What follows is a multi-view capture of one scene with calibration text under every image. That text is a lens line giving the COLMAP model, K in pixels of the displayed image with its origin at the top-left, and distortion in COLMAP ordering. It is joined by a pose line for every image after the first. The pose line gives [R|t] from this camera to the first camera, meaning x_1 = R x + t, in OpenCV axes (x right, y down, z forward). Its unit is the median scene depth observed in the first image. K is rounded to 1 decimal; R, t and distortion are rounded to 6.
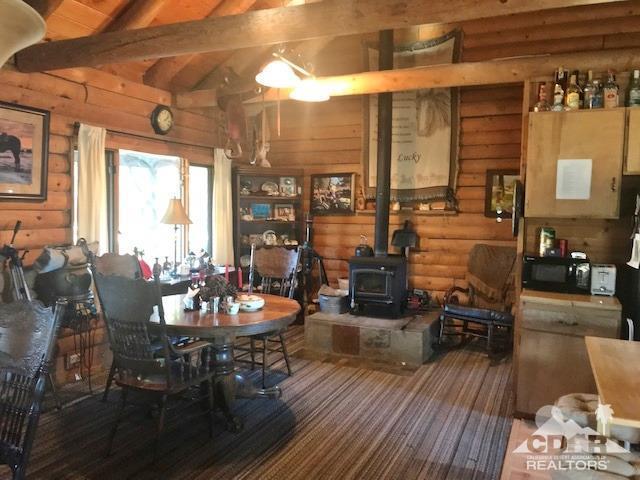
lens RADIAL K [[529.7, 0, 319.5], [0, 529.7, 240.2], [0, 0, 1]] dist [0.032064, -0.015444]
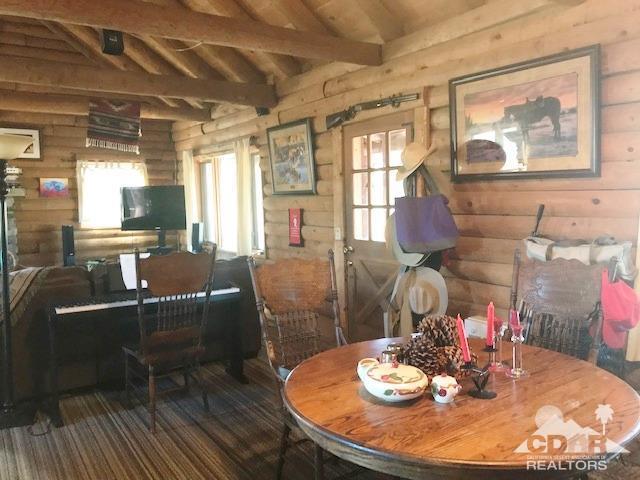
lens RADIAL K [[529.7, 0, 320.4], [0, 529.7, 239.6], [0, 0, 1]] dist [0.032064, -0.015444]
pose [[-0.545653, 0.067856, -0.835259, 0.180188], [-0.043837, 0.993040, 0.109312, -0.036660], [0.836864, 0.096261, -0.538881, 0.739404]]
